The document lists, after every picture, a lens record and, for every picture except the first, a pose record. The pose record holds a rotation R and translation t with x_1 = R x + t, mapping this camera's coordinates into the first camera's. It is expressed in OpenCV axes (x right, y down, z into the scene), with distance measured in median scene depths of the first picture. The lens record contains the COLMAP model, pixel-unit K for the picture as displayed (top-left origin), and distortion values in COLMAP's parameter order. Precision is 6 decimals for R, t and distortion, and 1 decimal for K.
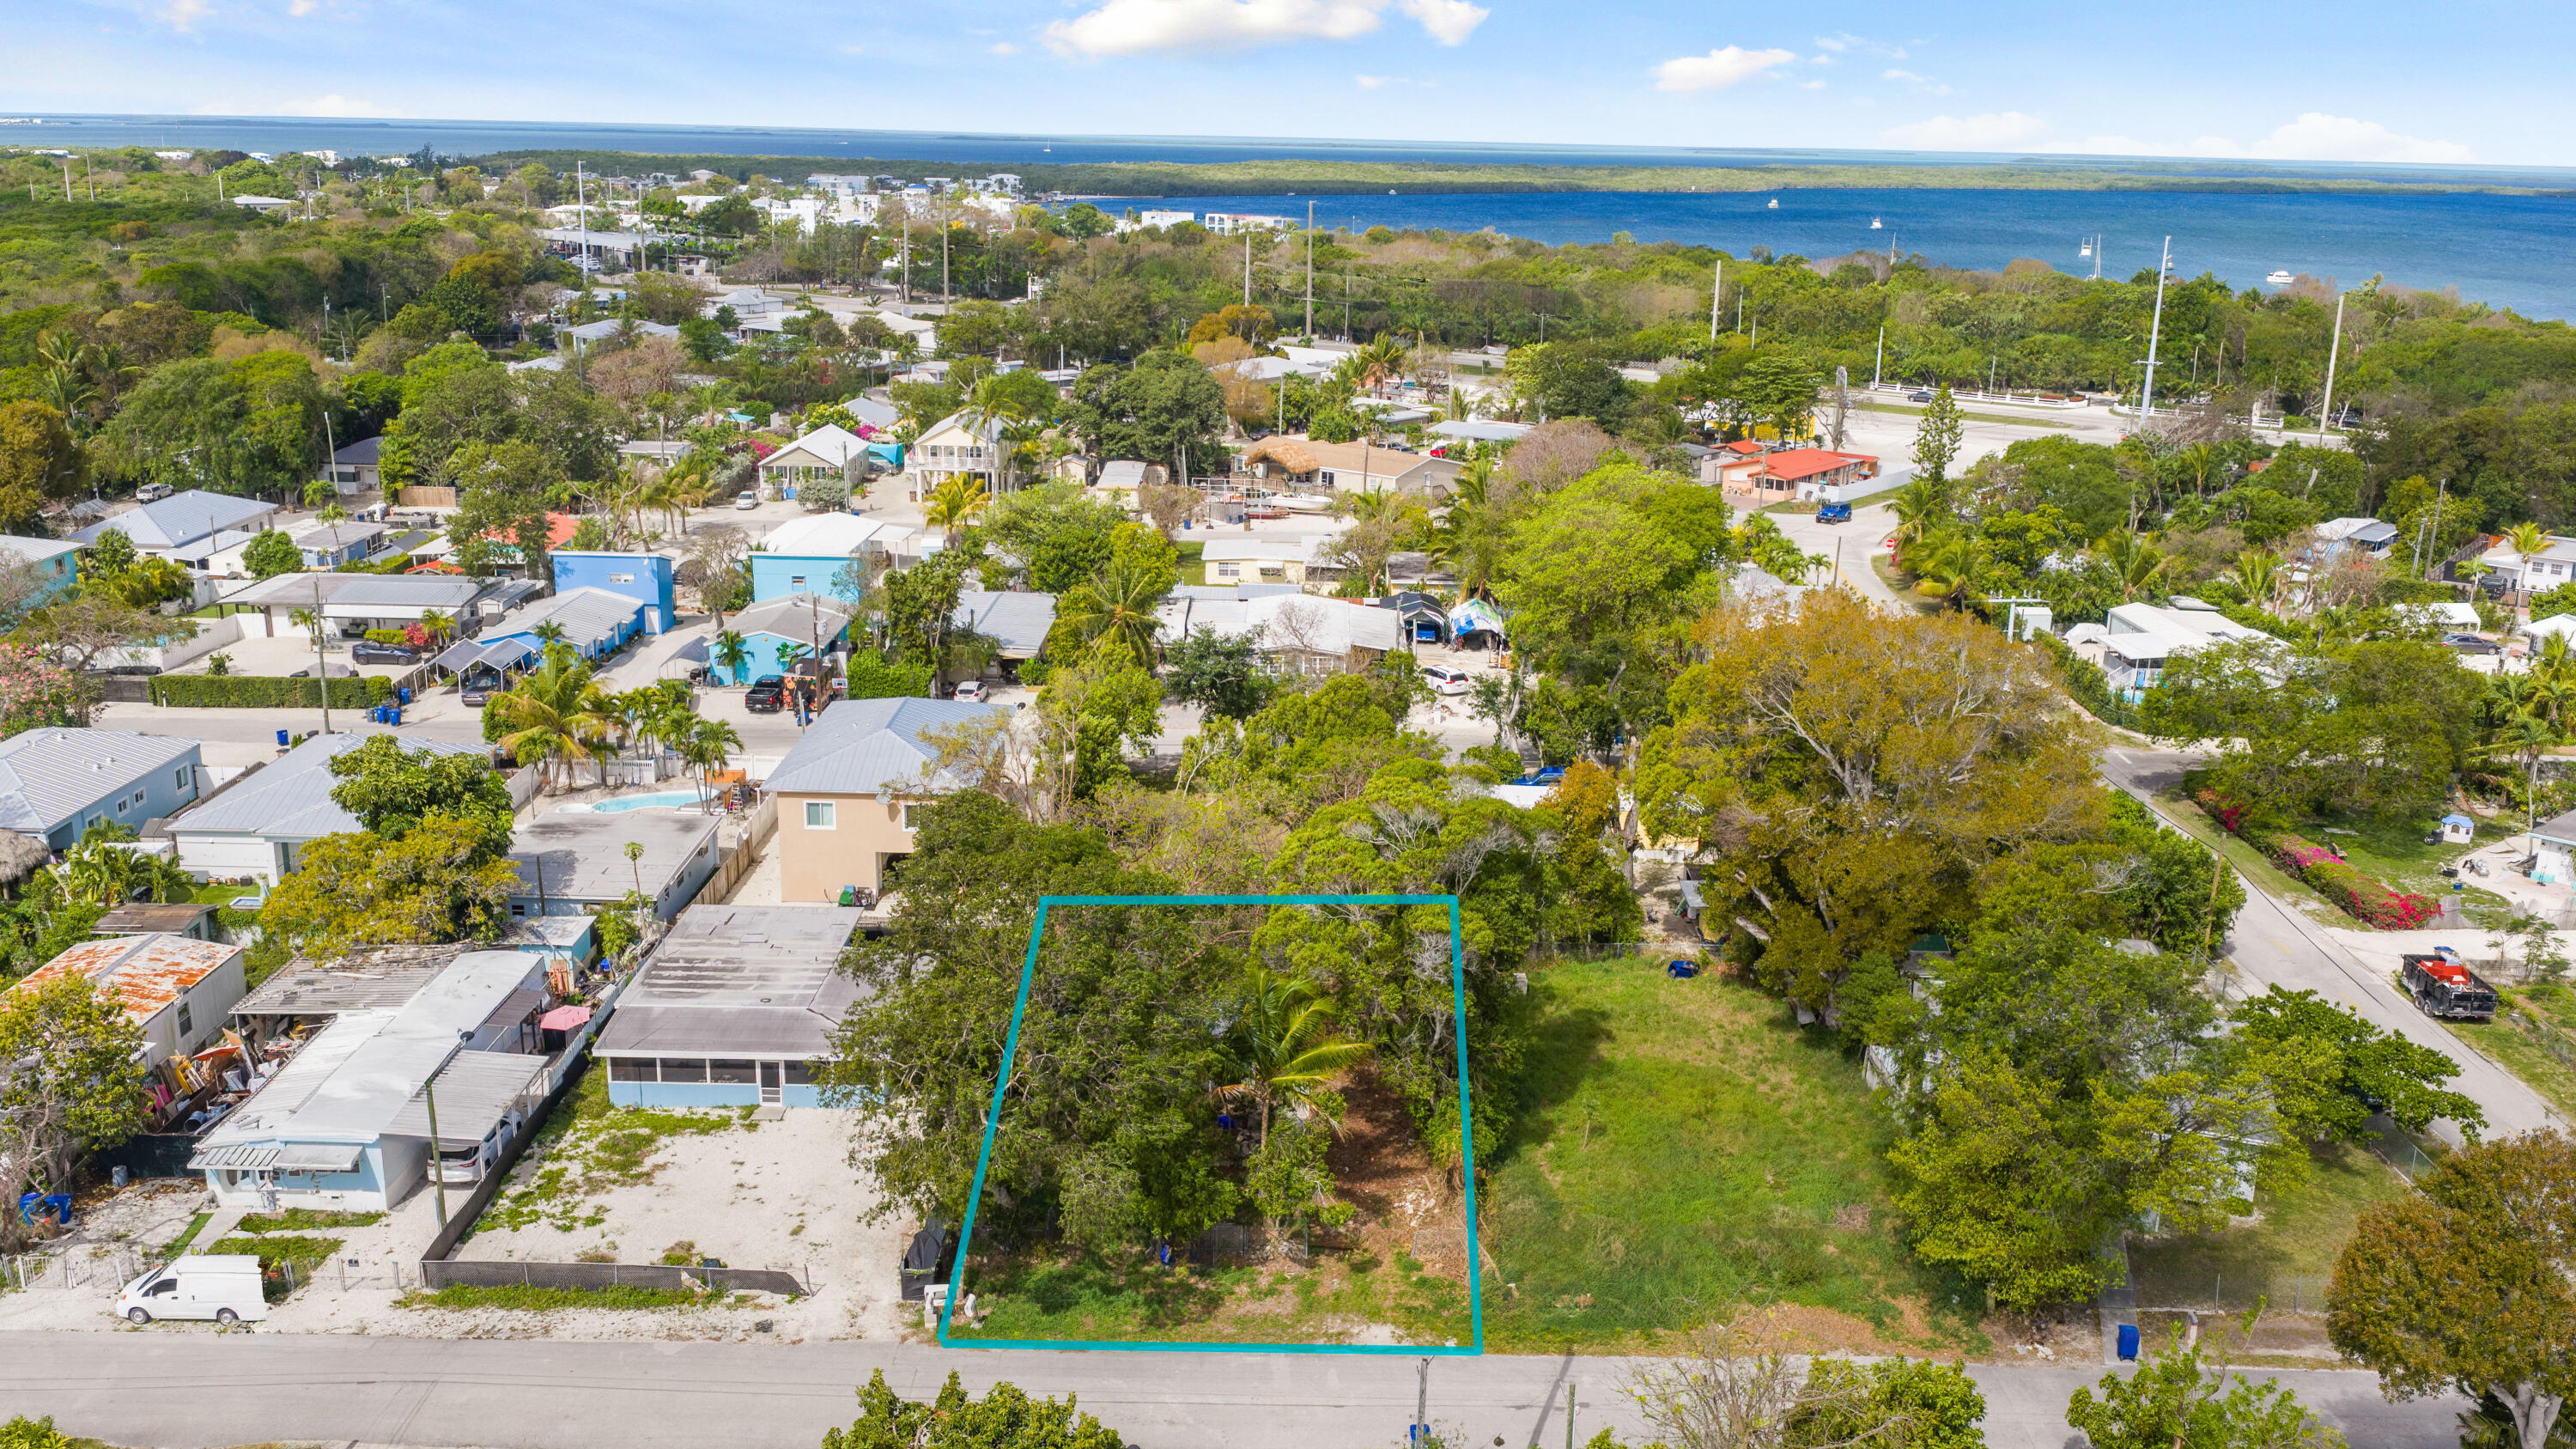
lens RADIAL K [[2144.5, 0, 1348.7], [0, 2144.5, 725.9], [0, 0, 1]] dist [0.005239, 0.007867]
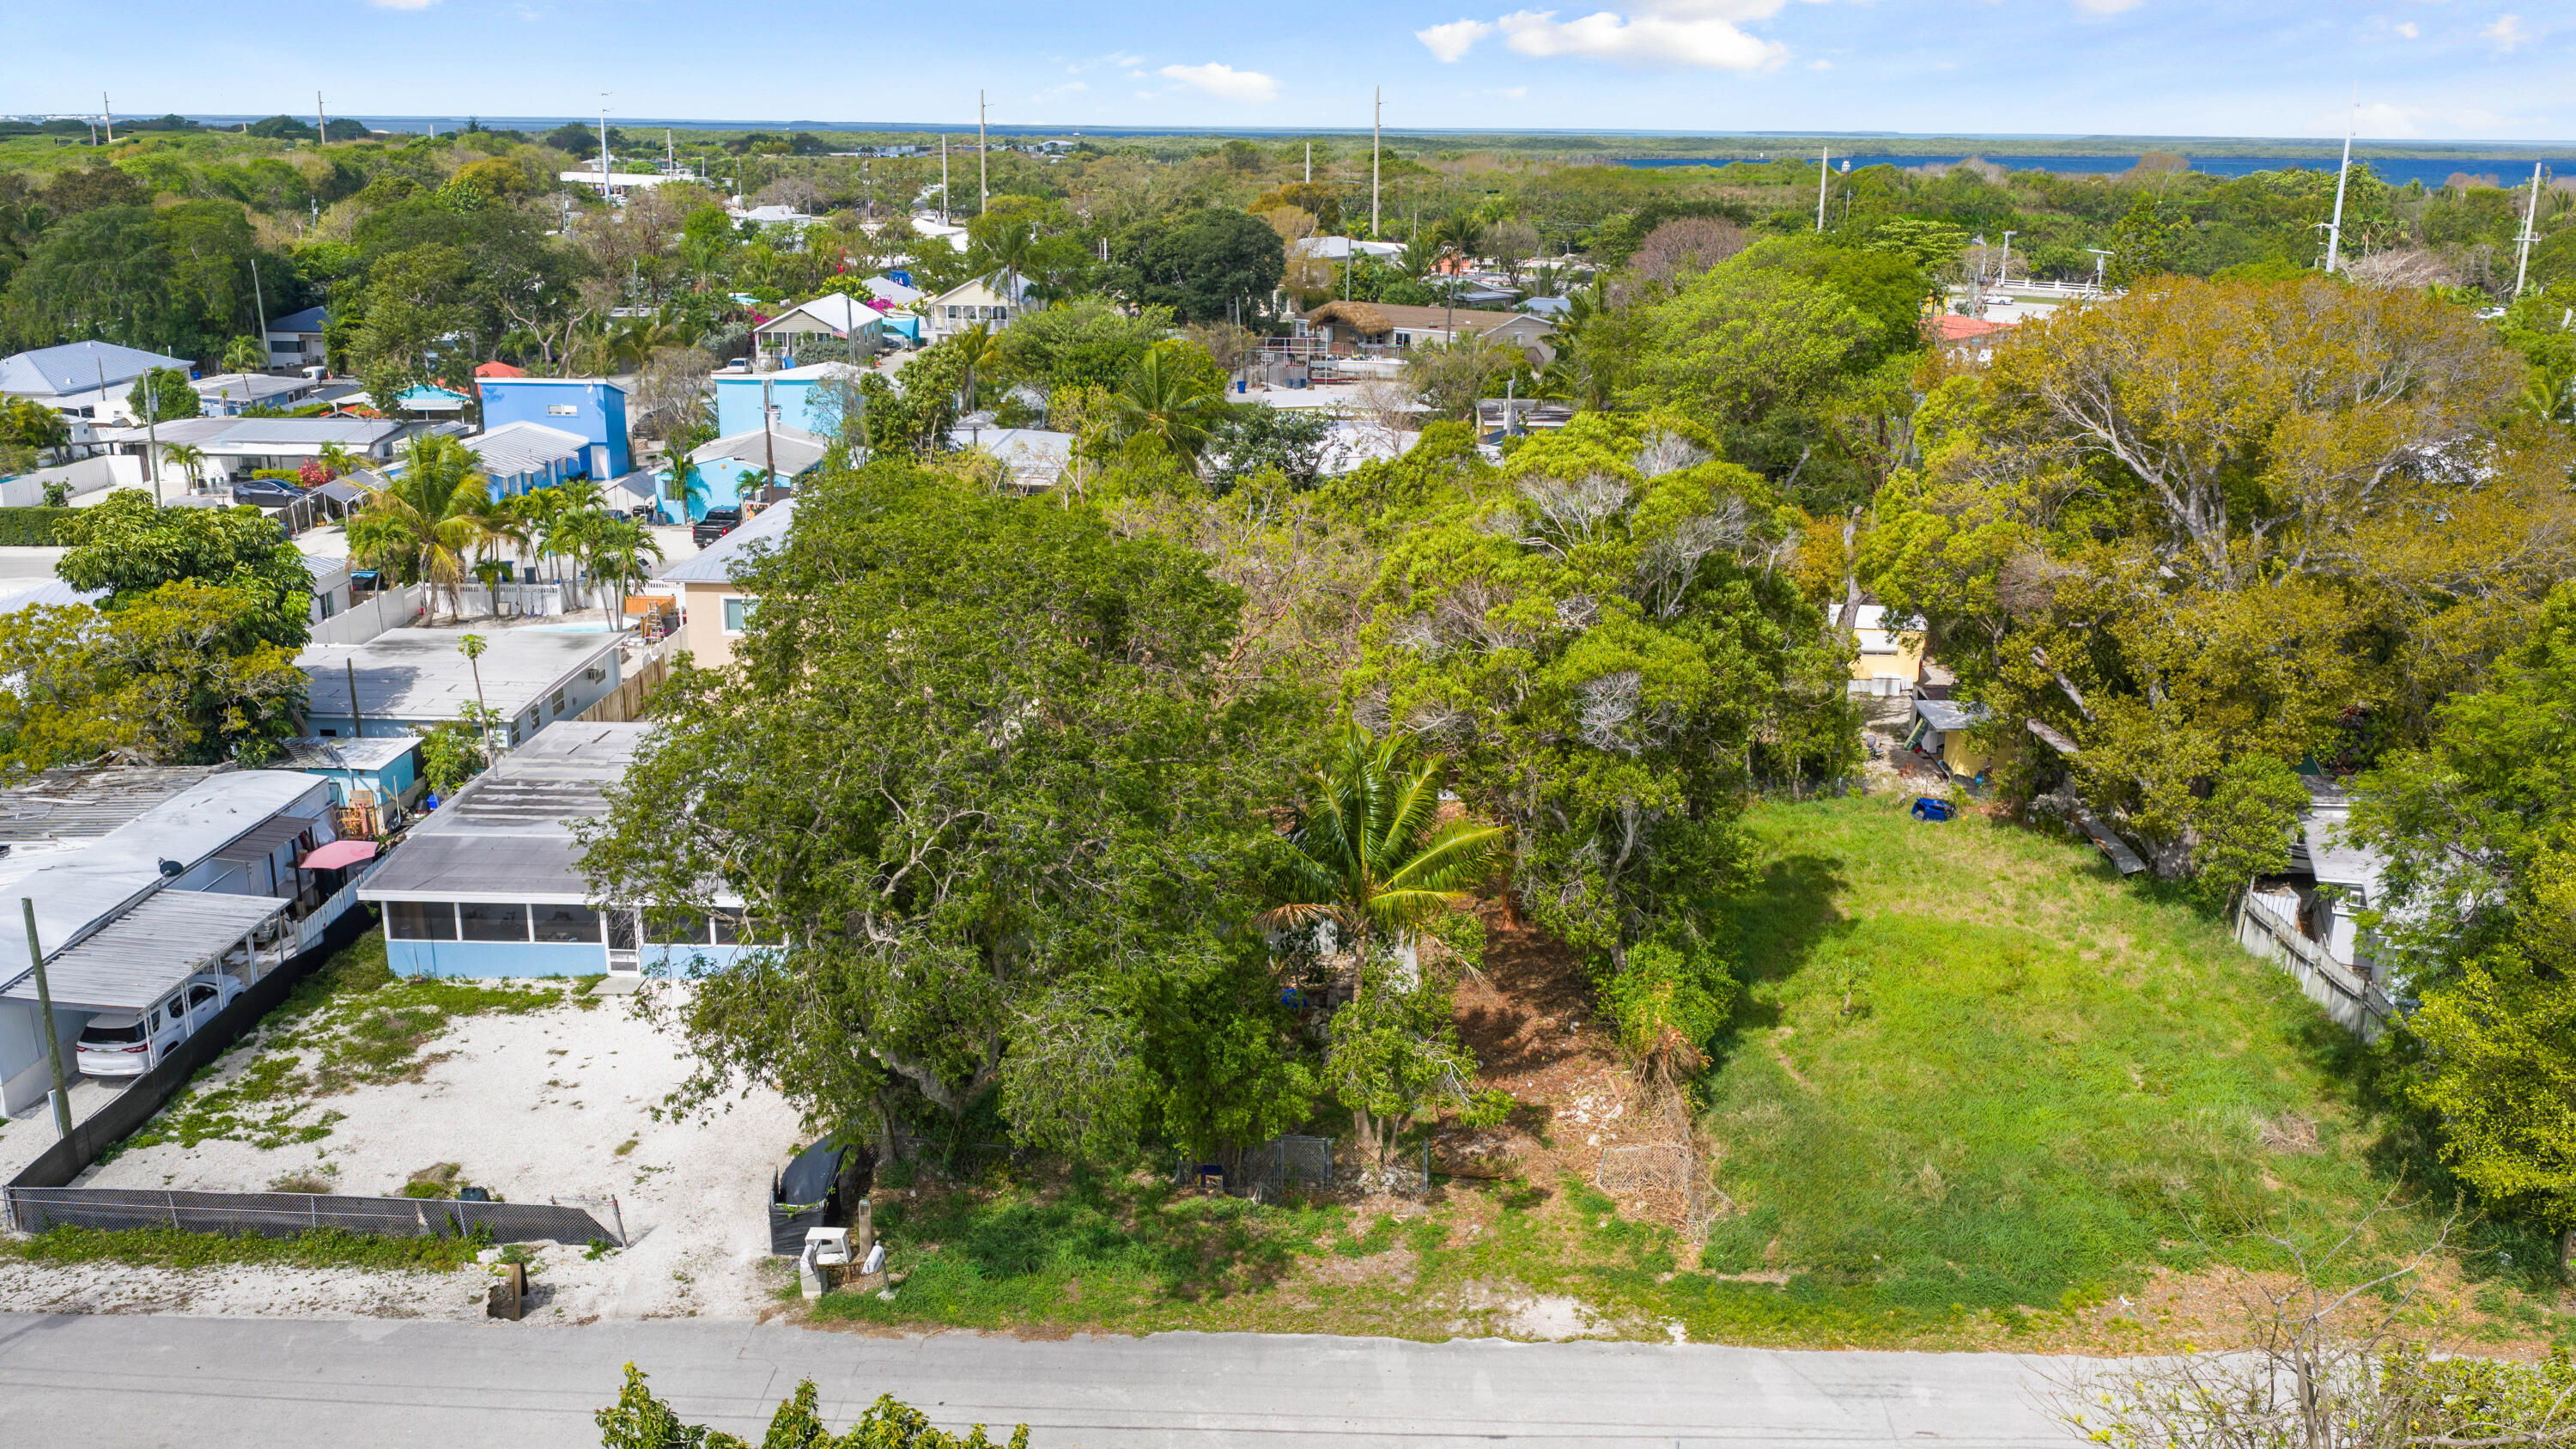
lens RADIAL K [[2102.7, 0, 1288.0], [0, 2102.7, 724.5], [0, 0, 1]] dist [0.007653, -0.013232]
pose [[0.998224, -0.012237, -0.058297, -0.020946], [0.011984, 0.999917, -0.004679, 0.106729], [0.058349, 0.003972, 0.998288, 0.360377]]
